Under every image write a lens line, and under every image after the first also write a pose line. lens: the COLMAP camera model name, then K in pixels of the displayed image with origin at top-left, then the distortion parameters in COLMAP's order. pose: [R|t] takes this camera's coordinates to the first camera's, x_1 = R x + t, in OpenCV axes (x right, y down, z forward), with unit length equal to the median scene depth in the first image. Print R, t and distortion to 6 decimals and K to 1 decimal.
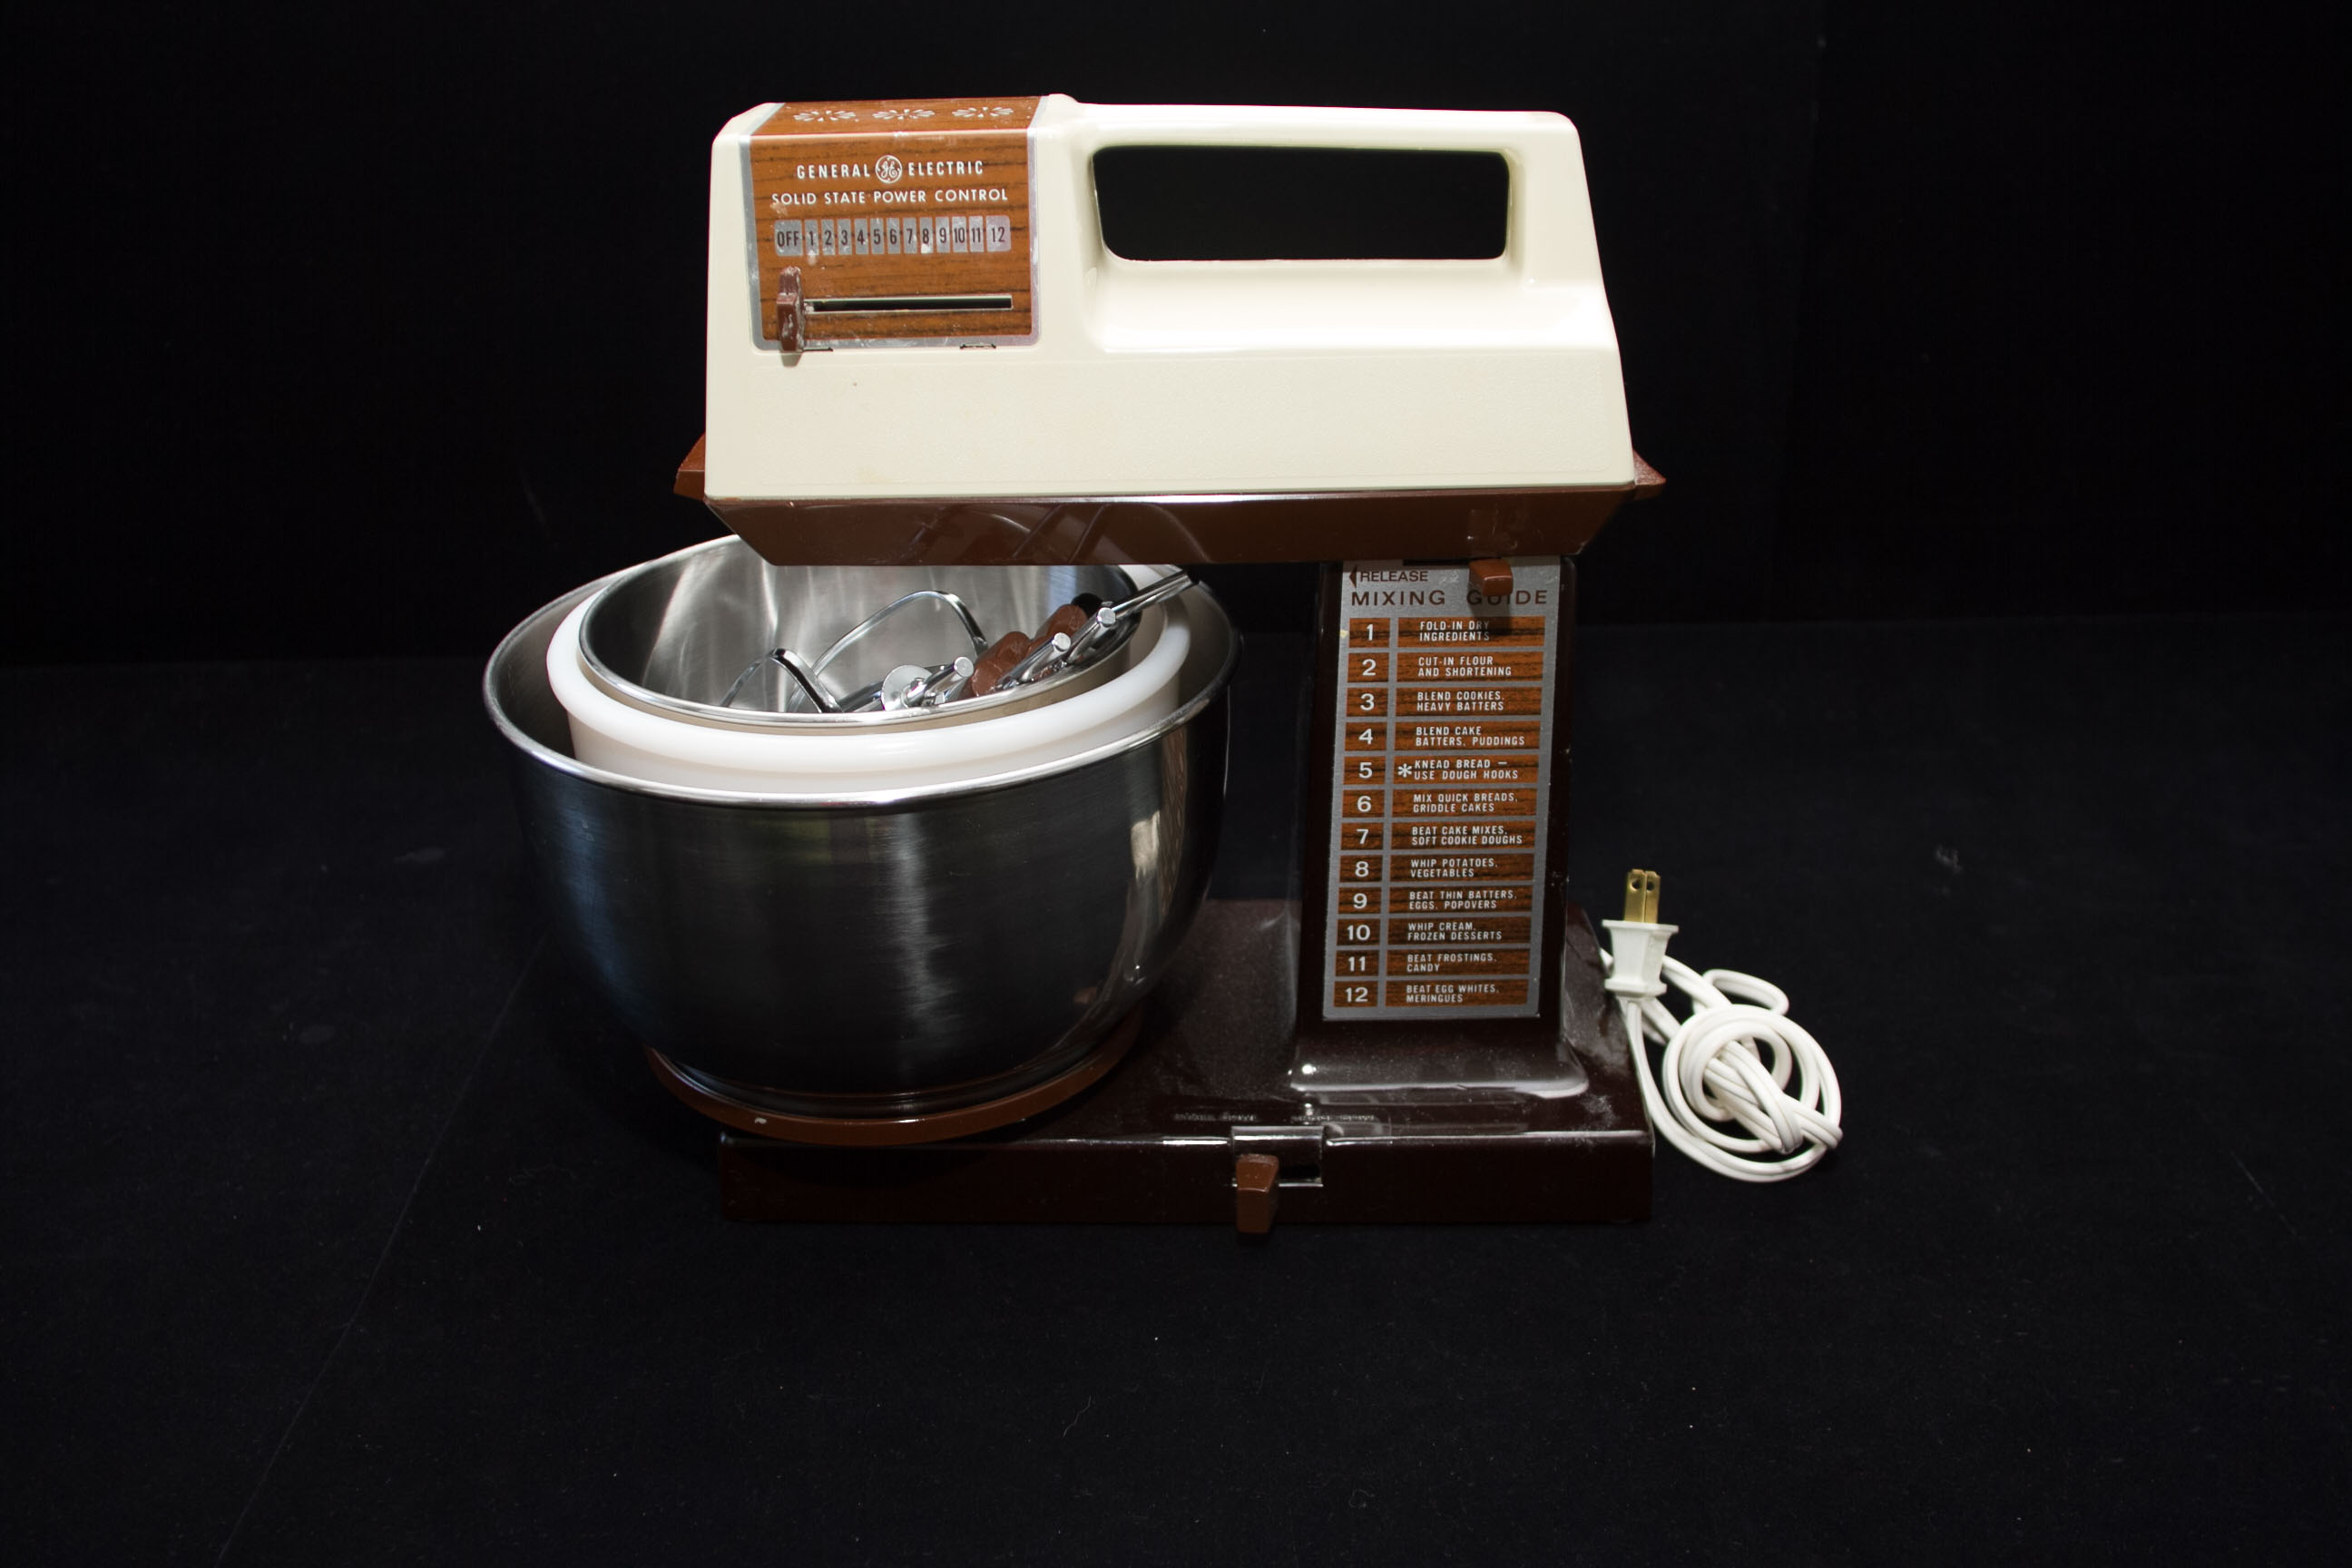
lens RADIAL K [[2218.6, 0, 1173.4], [0, 2218.6, 789.1], [0, 0, 1]] dist [-0.037032, 0.000000]
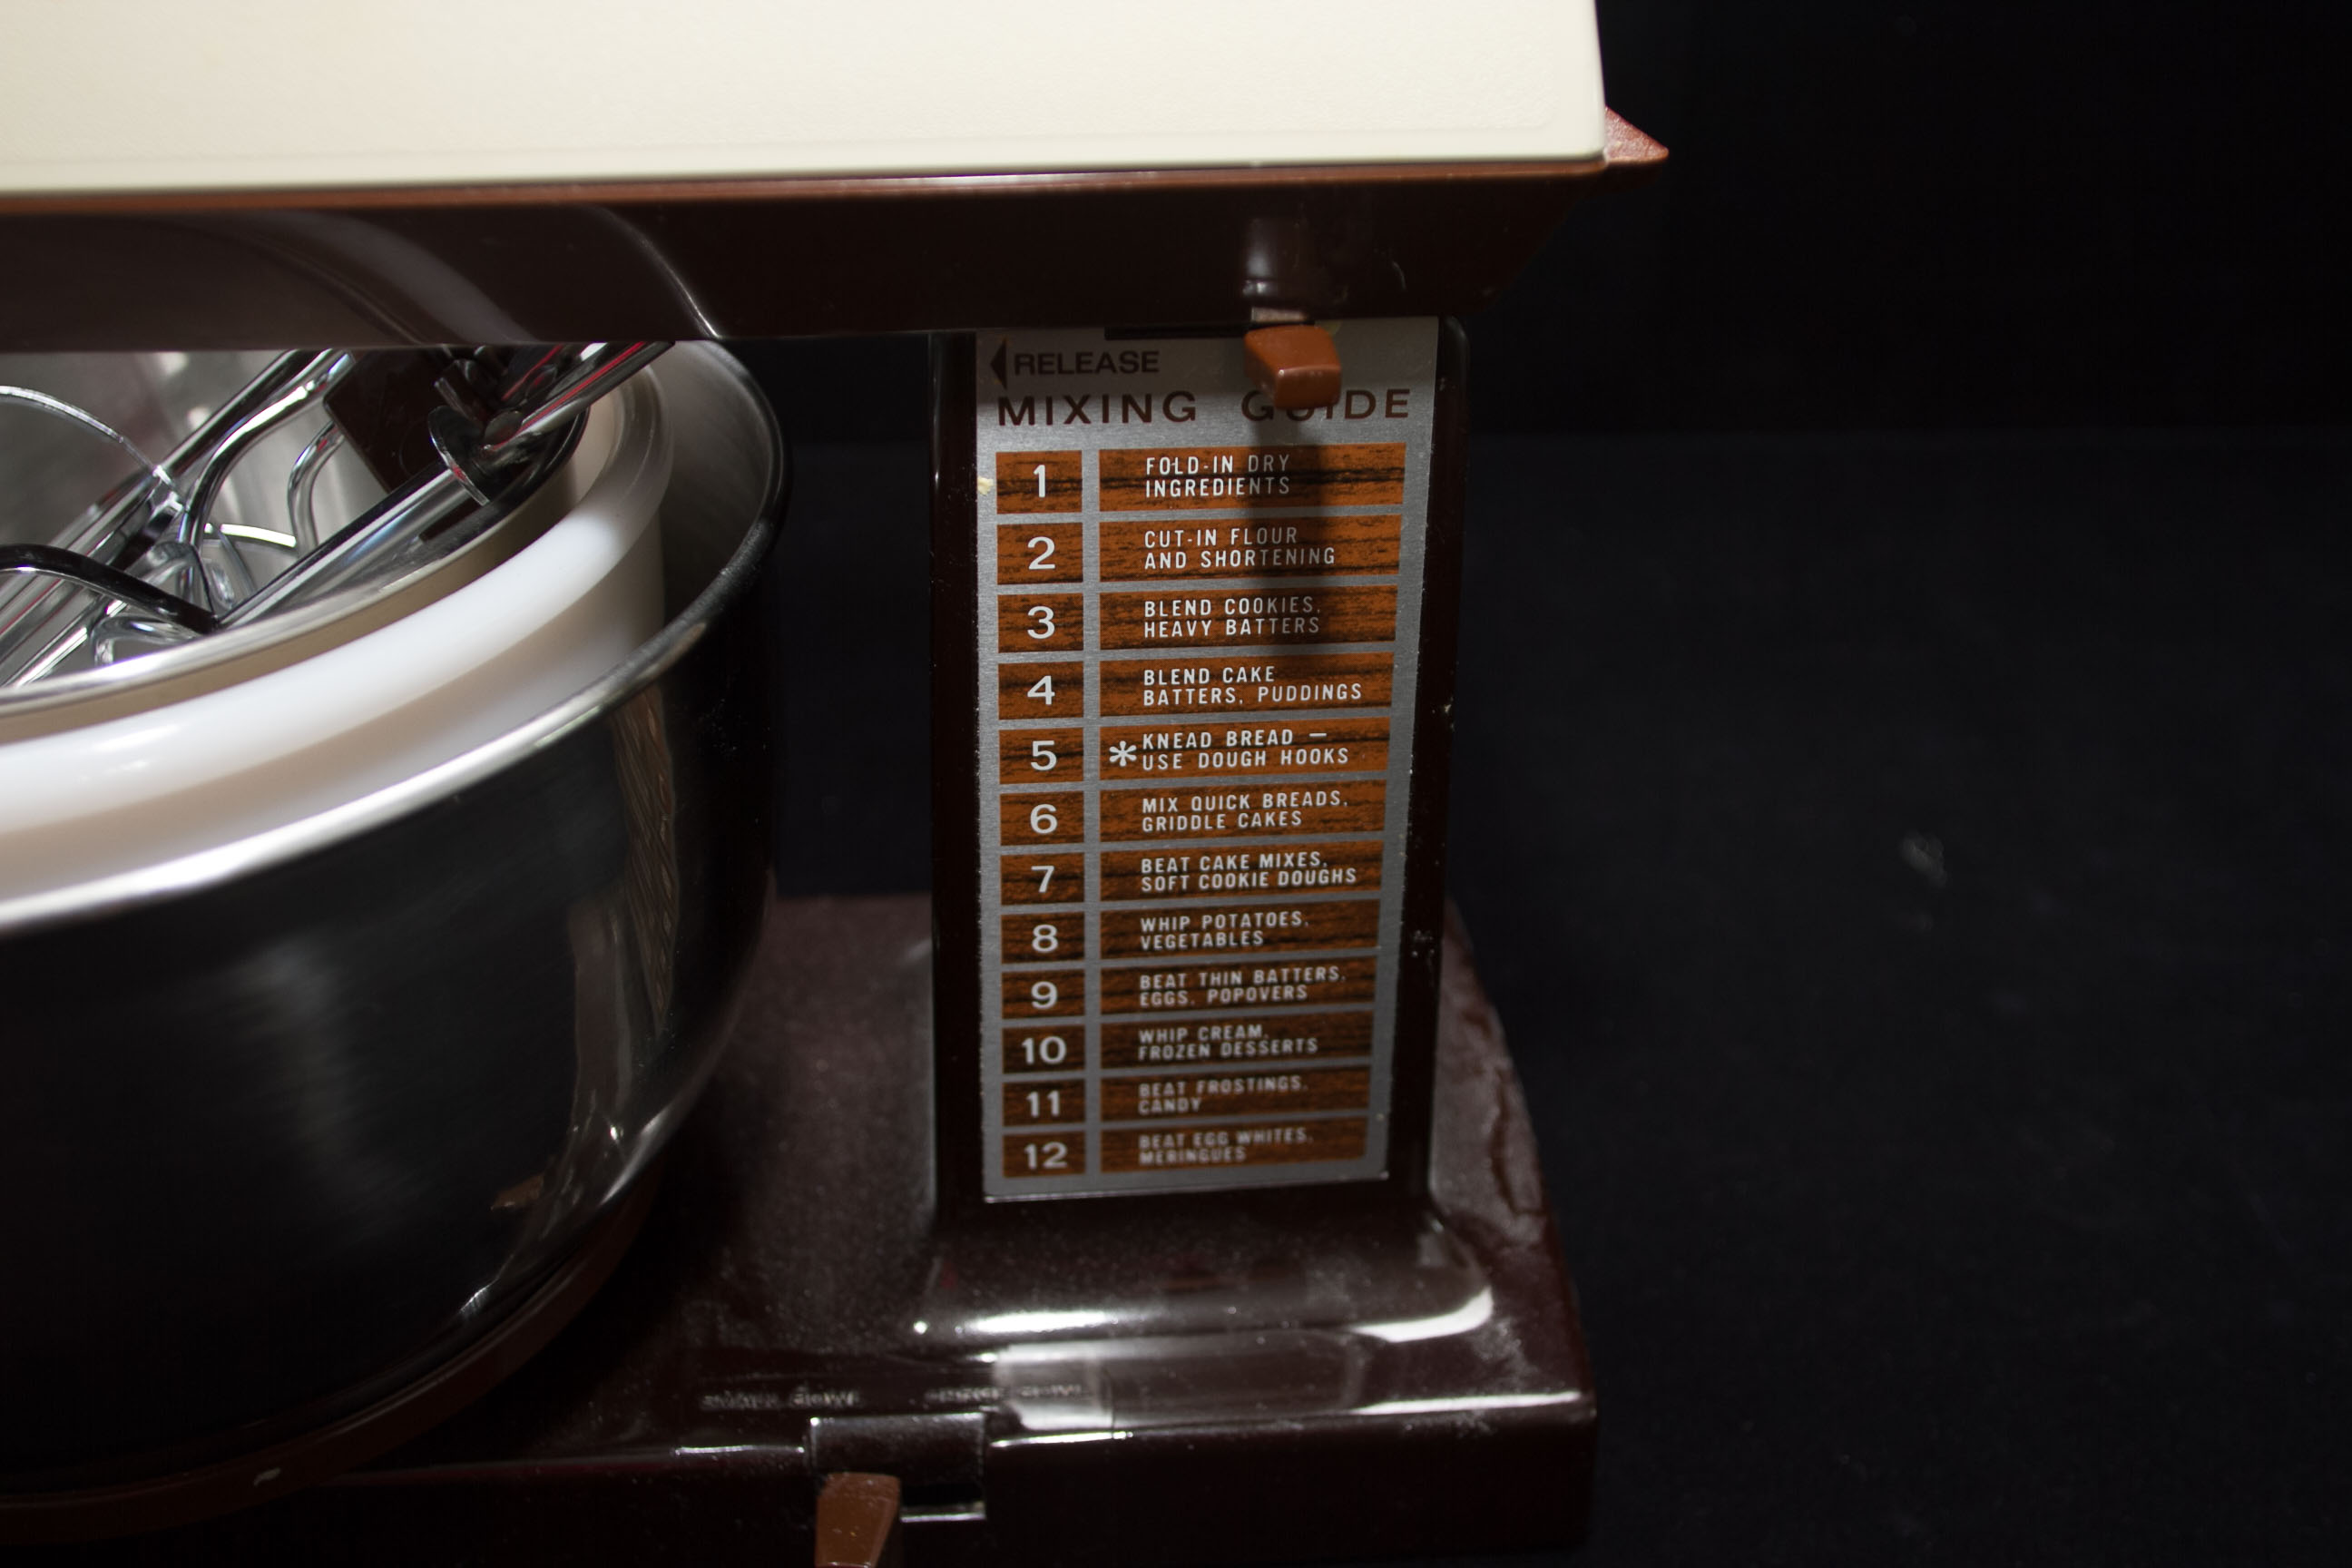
lens RADIAL K [[2218.6, 0, 1167.7], [0, 2218.6, 781.6], [0, 0, 1]] dist [-0.037032, 0.000000]
pose [[0.996252, -0.025150, 0.082766, 0.074586], [0.014254, 0.991450, 0.129703, -0.067799], [-0.085320, -0.128037, 0.988093, 0.517809]]
